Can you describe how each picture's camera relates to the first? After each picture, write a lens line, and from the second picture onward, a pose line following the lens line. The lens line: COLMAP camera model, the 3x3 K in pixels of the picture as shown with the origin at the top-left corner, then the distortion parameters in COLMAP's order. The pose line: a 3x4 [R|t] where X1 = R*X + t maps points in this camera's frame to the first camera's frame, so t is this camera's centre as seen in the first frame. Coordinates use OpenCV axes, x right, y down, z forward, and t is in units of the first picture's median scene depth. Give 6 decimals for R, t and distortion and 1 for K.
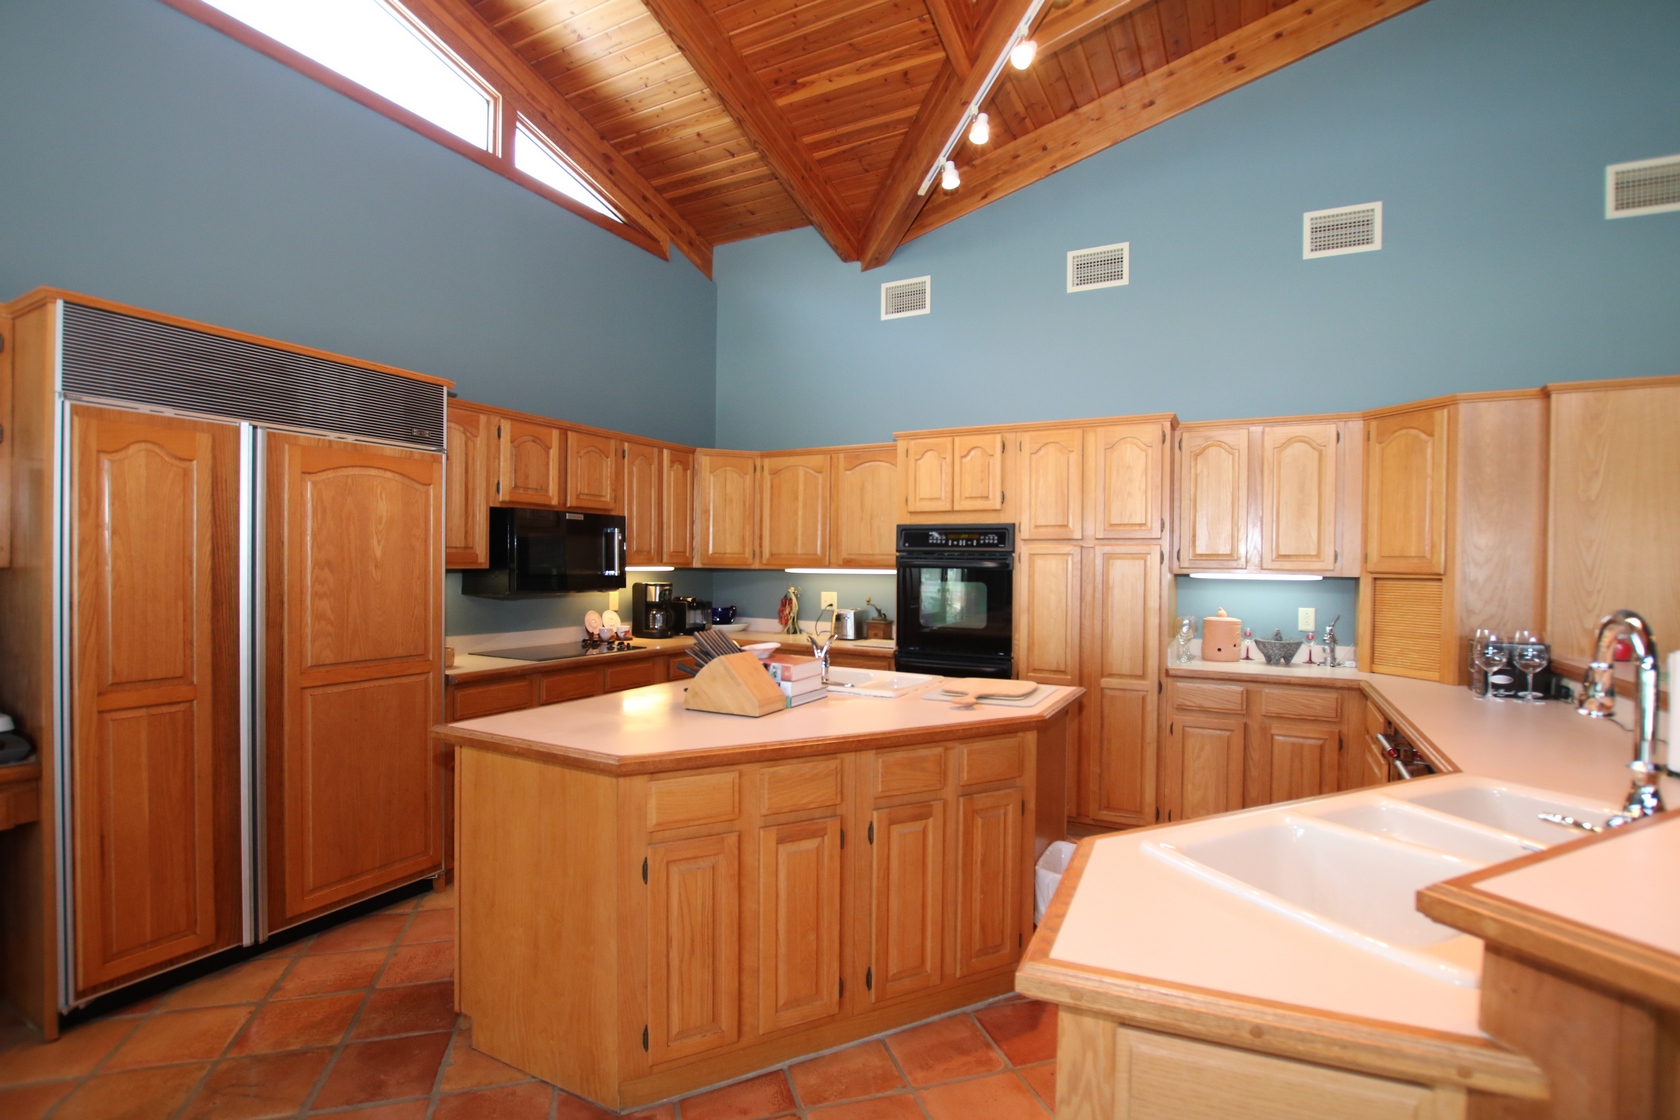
lens RADIAL K [[781.3, 0, 840.2], [0, 781.3, 574.4], [0, 0, 1]] dist [-0.033348, 0.003863]
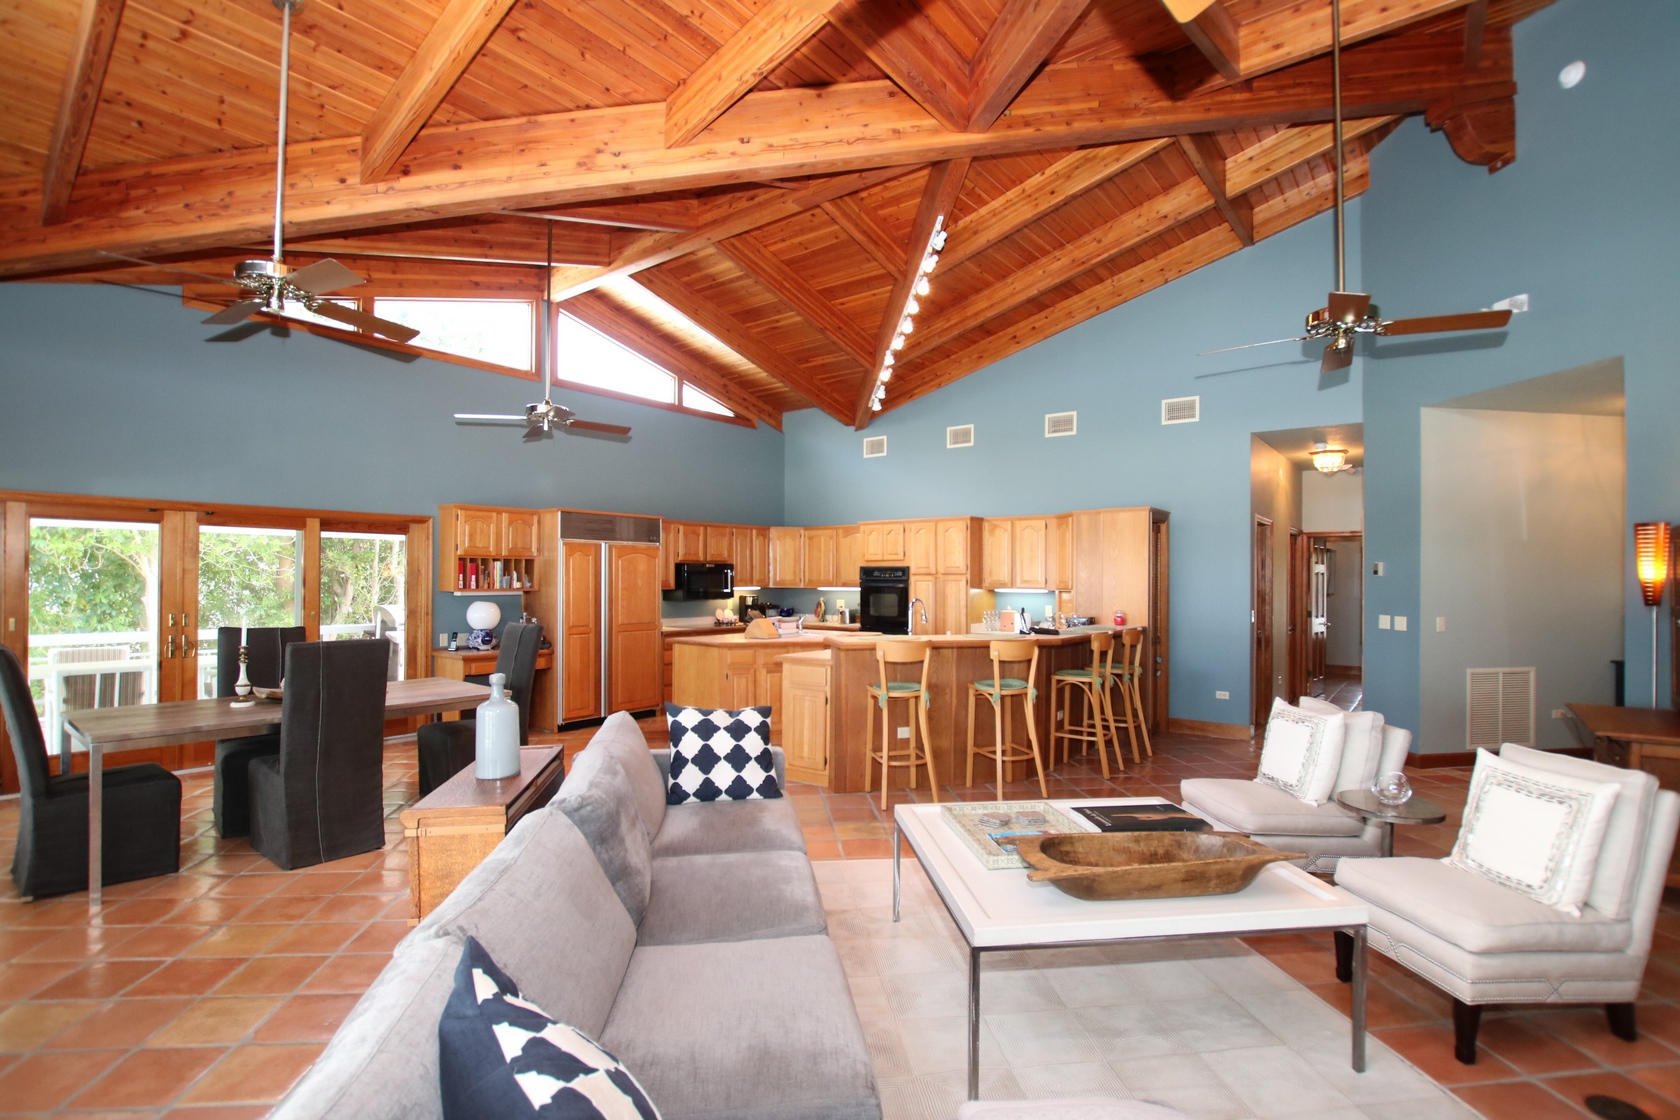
lens RADIAL K [[781.3, 0, 840.2], [0, 781.3, 574.4], [0, 0, 1]] dist [-0.033348, 0.003863]
pose [[0.984752, -0.009755, -0.173692, 0.411702], [0.006625, 0.999805, -0.018593, -0.004924], [0.173840, 0.017159, 0.984624, -1.133073]]
